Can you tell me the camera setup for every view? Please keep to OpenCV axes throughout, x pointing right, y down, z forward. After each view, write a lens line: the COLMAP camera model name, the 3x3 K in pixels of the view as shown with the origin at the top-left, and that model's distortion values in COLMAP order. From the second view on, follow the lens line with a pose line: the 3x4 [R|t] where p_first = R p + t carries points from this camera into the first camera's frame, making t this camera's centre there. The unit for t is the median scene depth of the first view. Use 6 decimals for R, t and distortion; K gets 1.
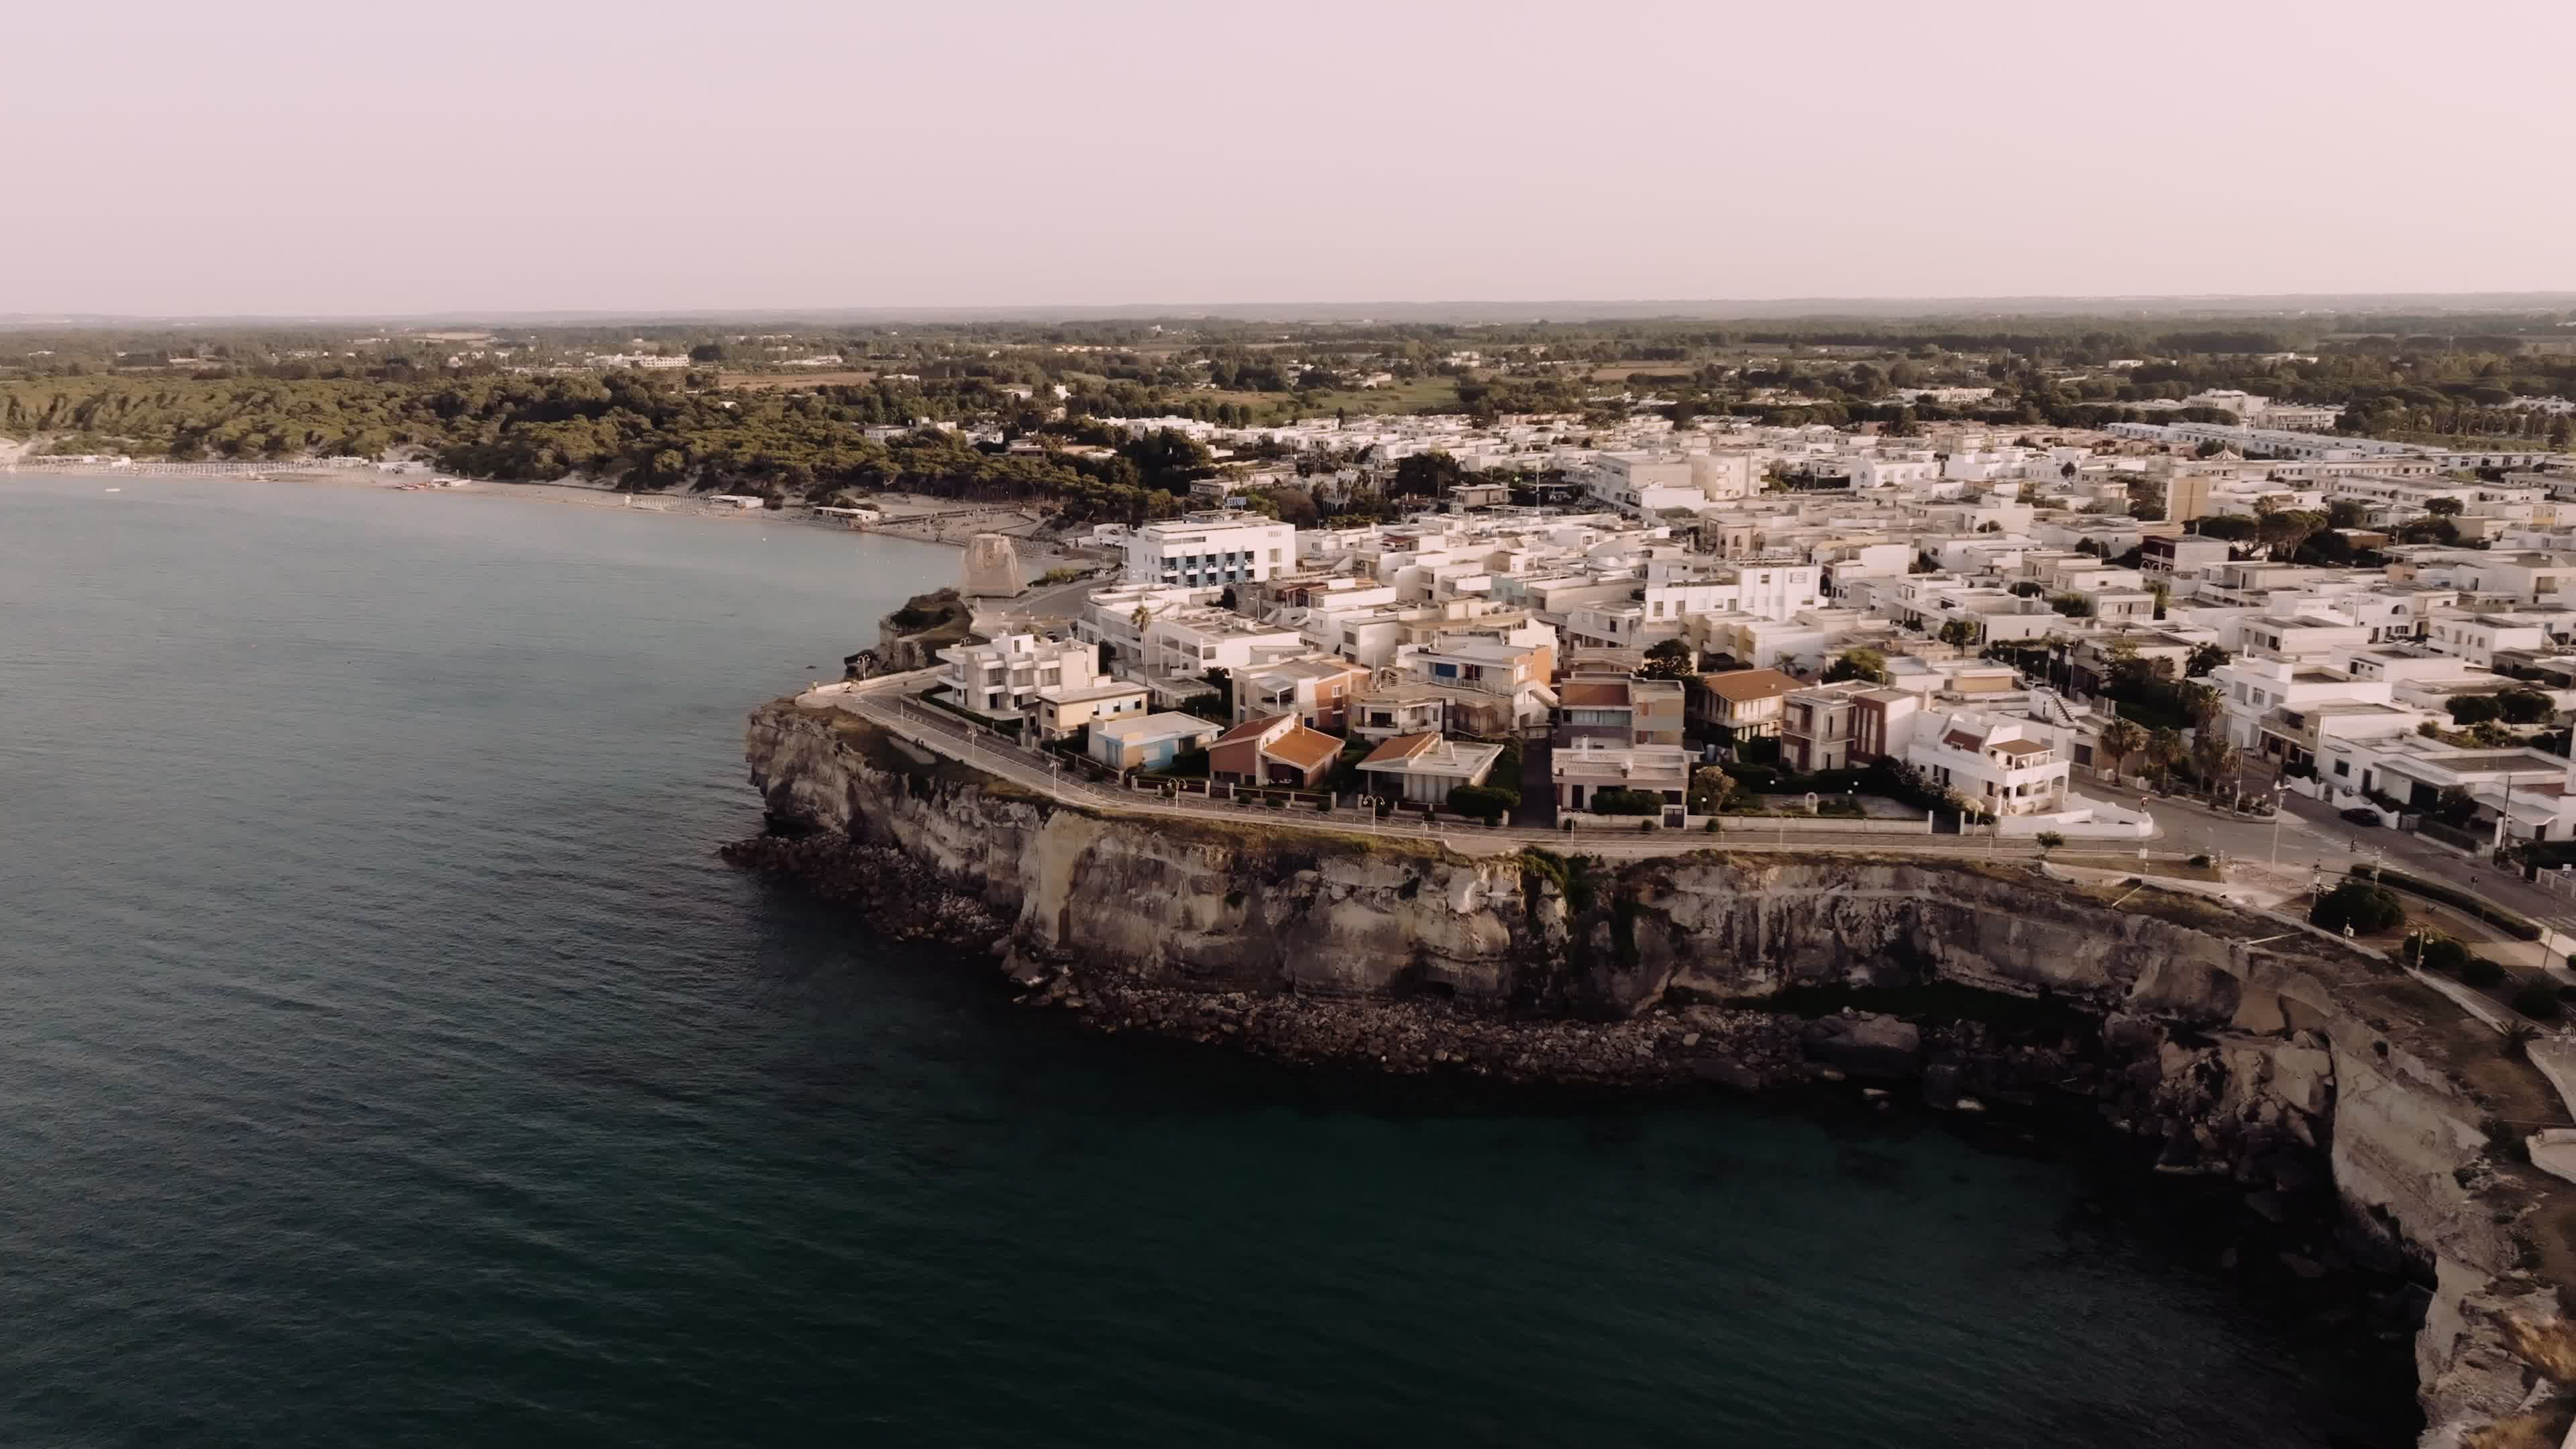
lens RADIAL K [[1804.3, 0, 1290.0], [0, 1804.3, 723.3], [0, 0, 1]] dist [0.003065, 0.008548]
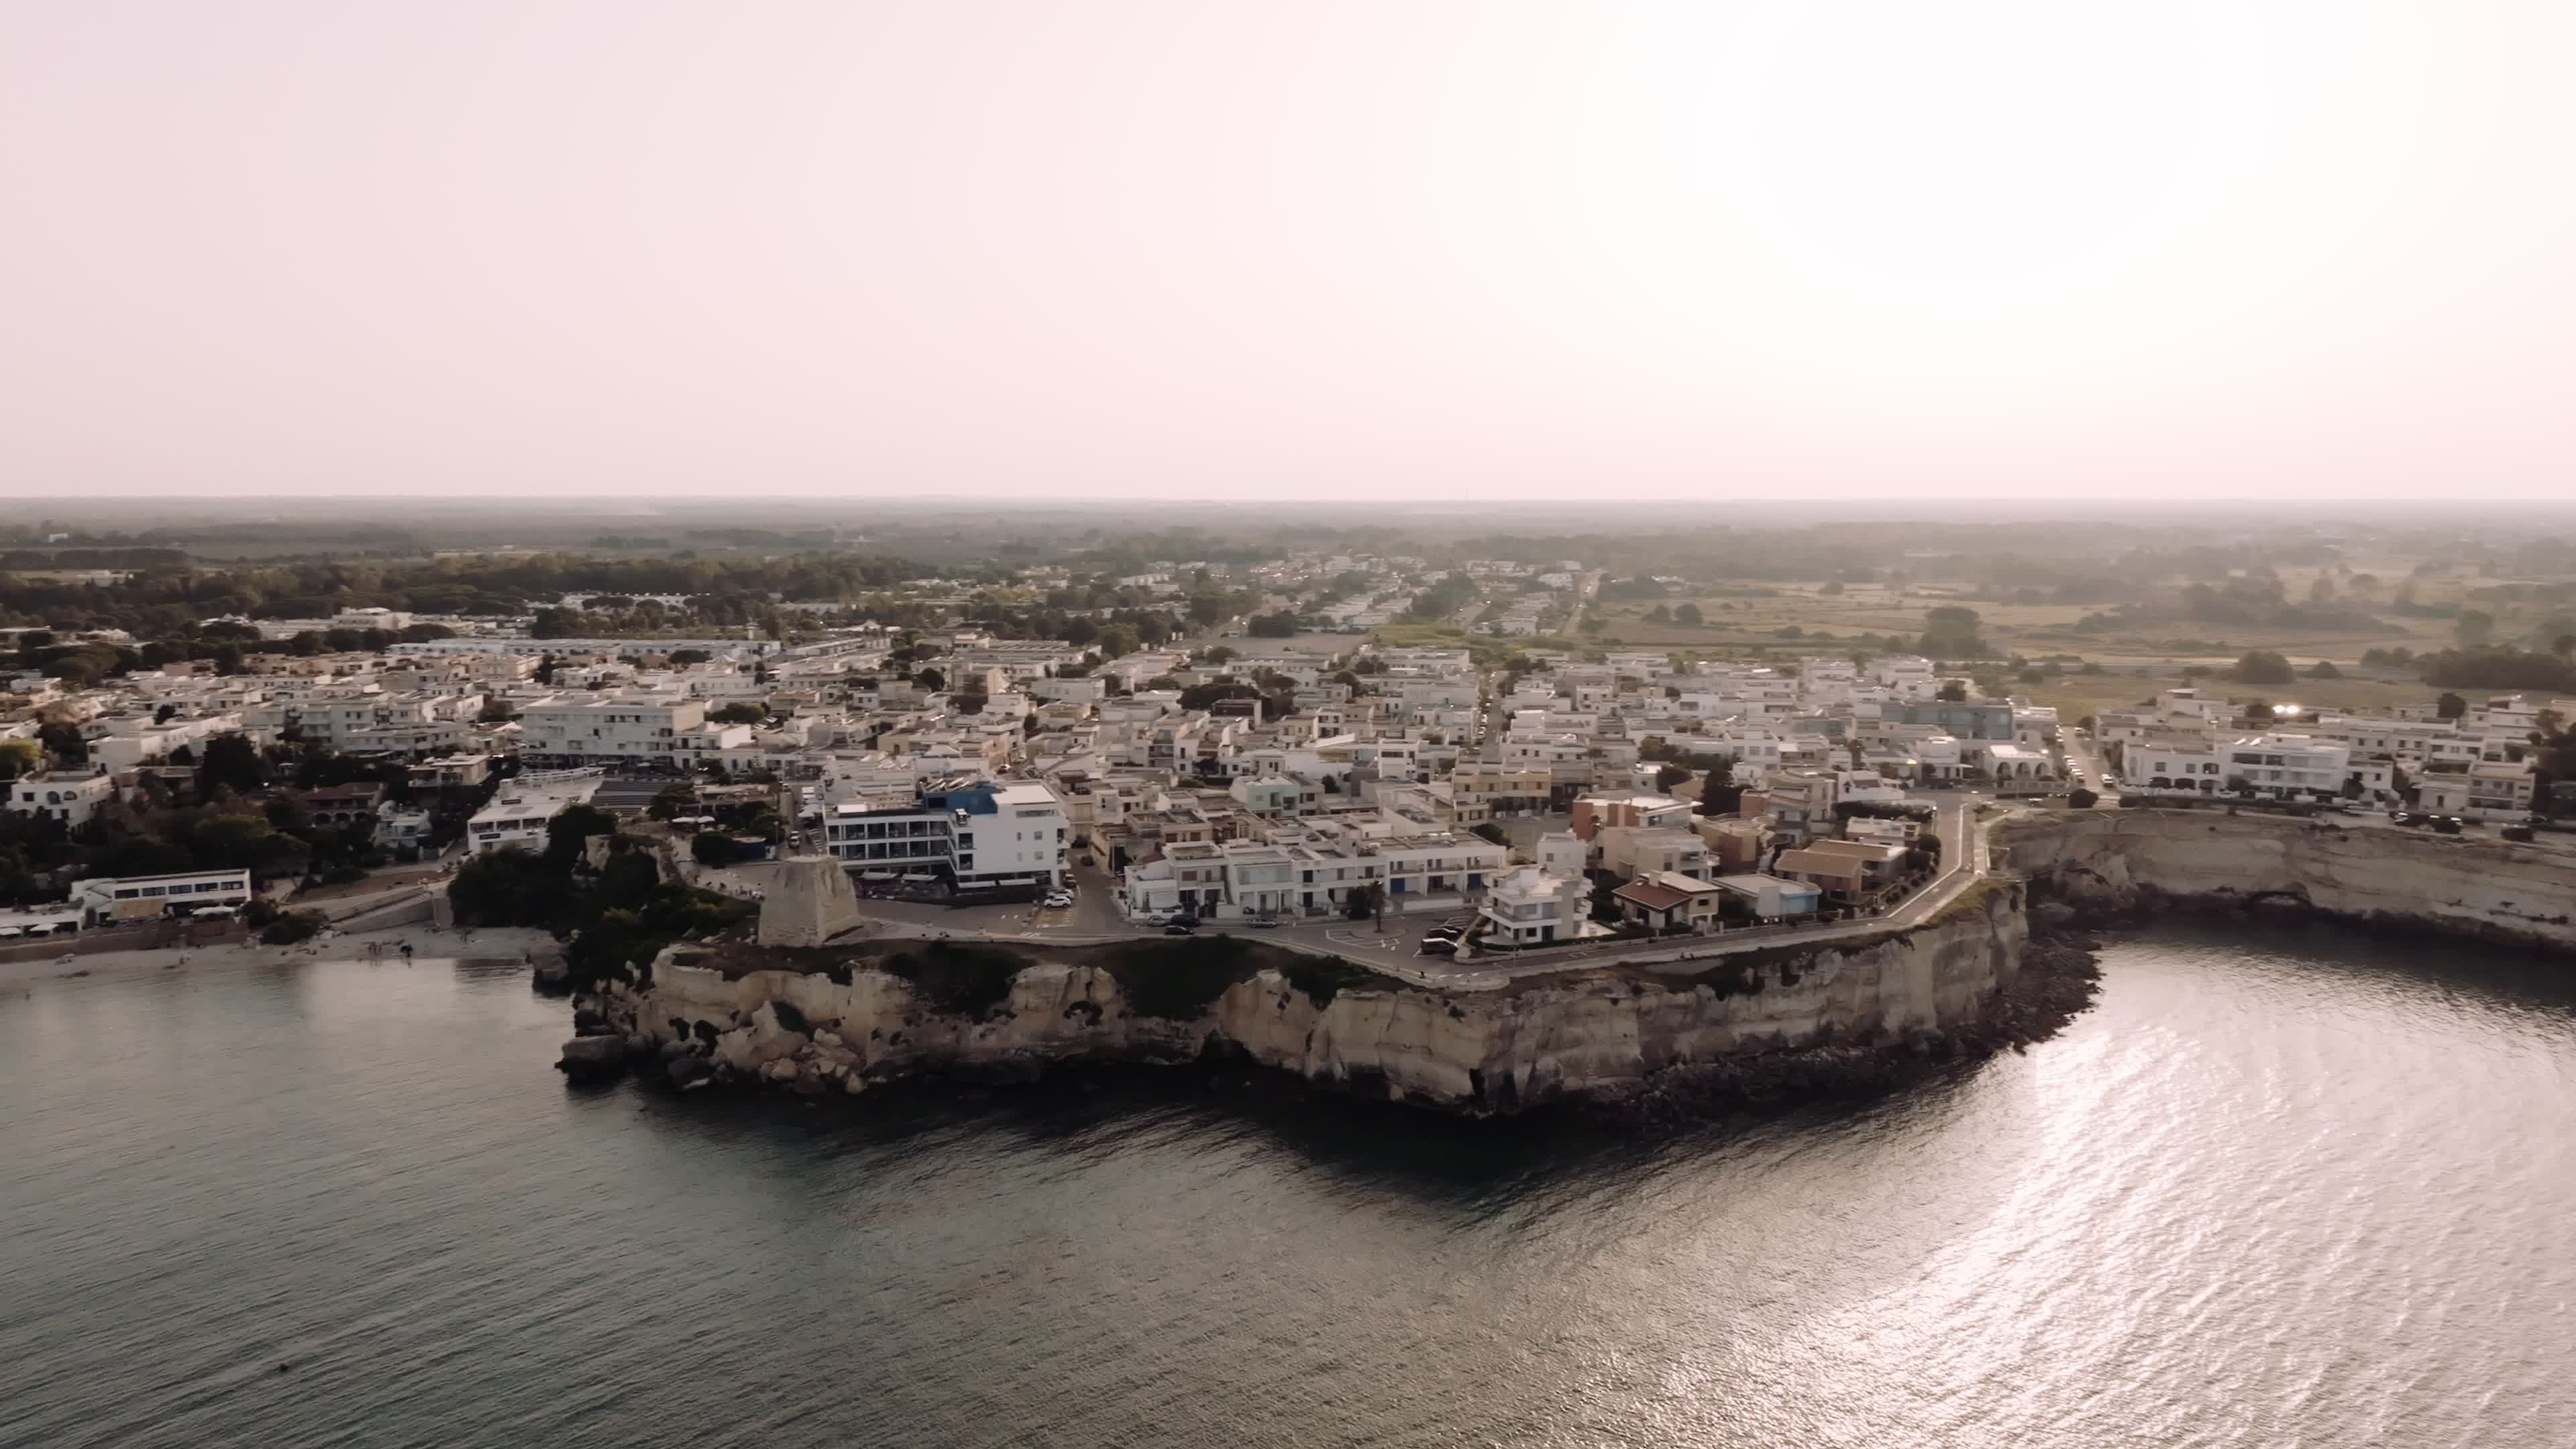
lens RADIAL K [[1804.3, 0, 1285.5], [0, 1804.3, 722.9], [0, 0, 1]] dist [0.003065, 0.008548]
pose [[0.239227, -0.113859, 0.964265, -1.363577], [0.219194, 0.973797, 0.060604, -0.259066], [-0.945899, 0.196863, 0.257916, 0.955210]]
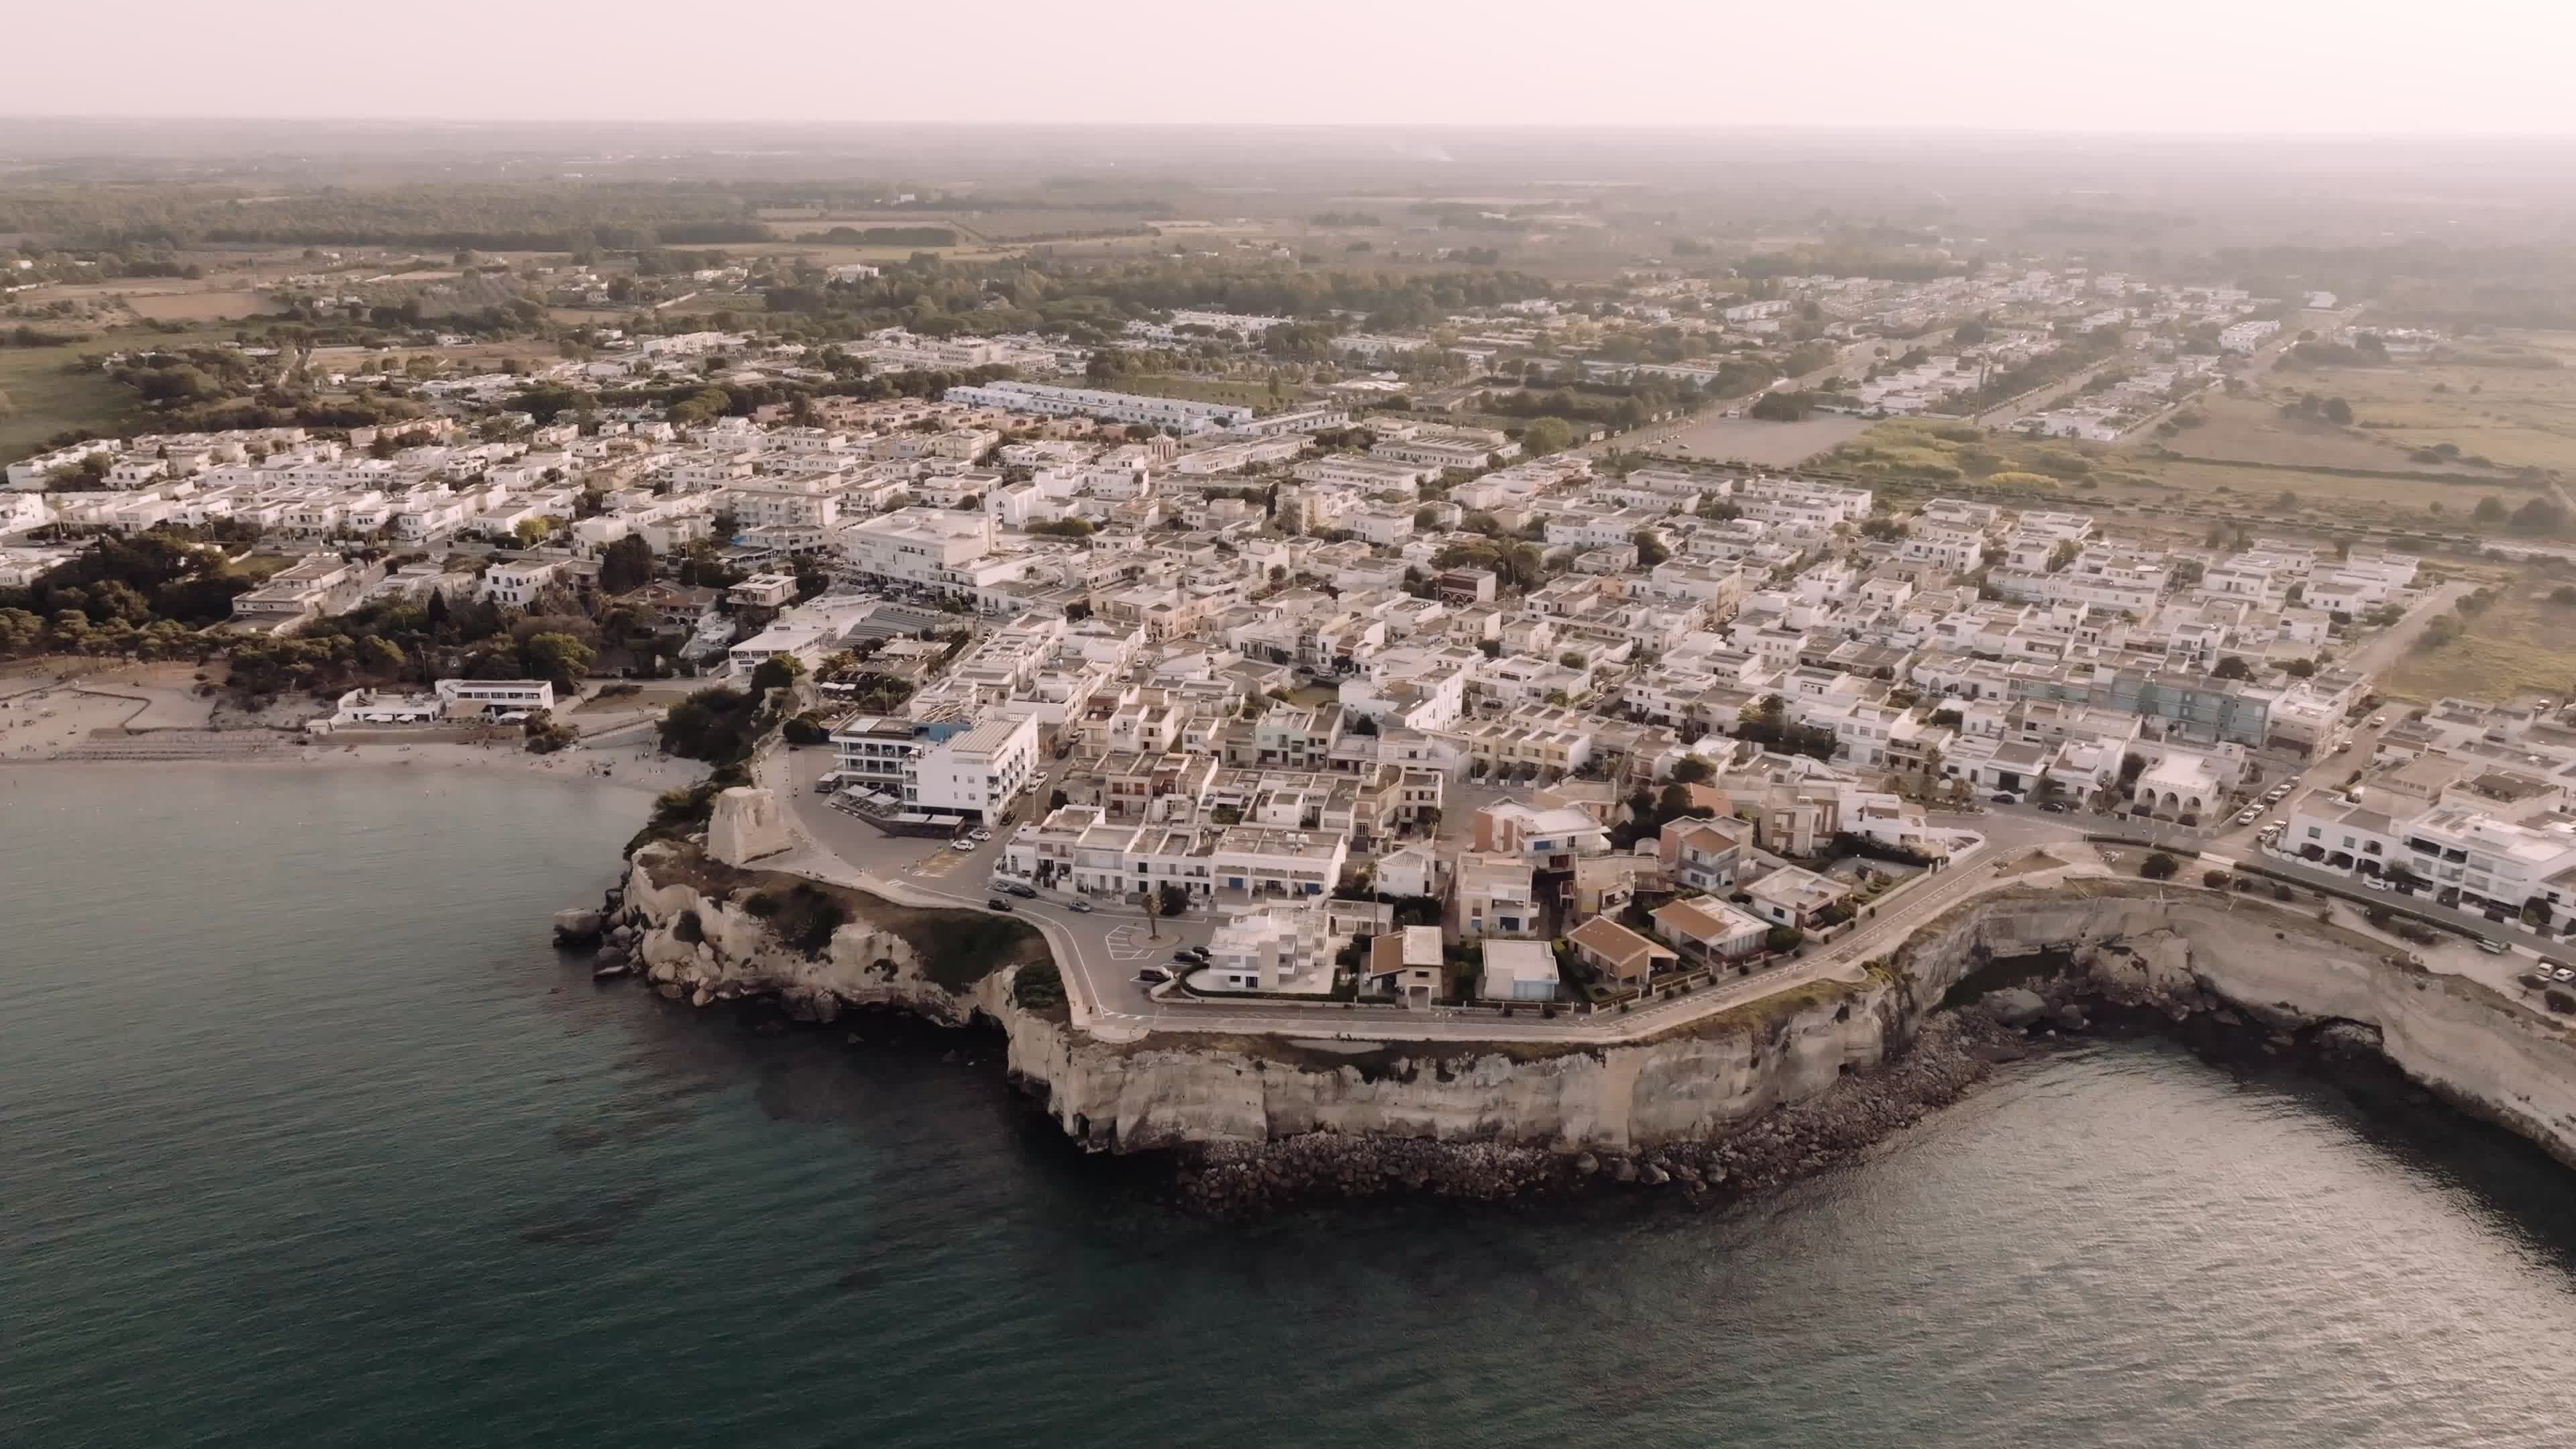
lens RADIAL K [[1804.3, 0, 1285.4], [0, 1804.3, 726.4], [0, 0, 1]] dist [0.003065, 0.008548]
pose [[0.632994, -0.235889, 0.737344, -1.068763], [0.164798, 0.971675, 0.169380, -0.396514], [-0.756413, 0.014296, 0.653938, 0.284932]]
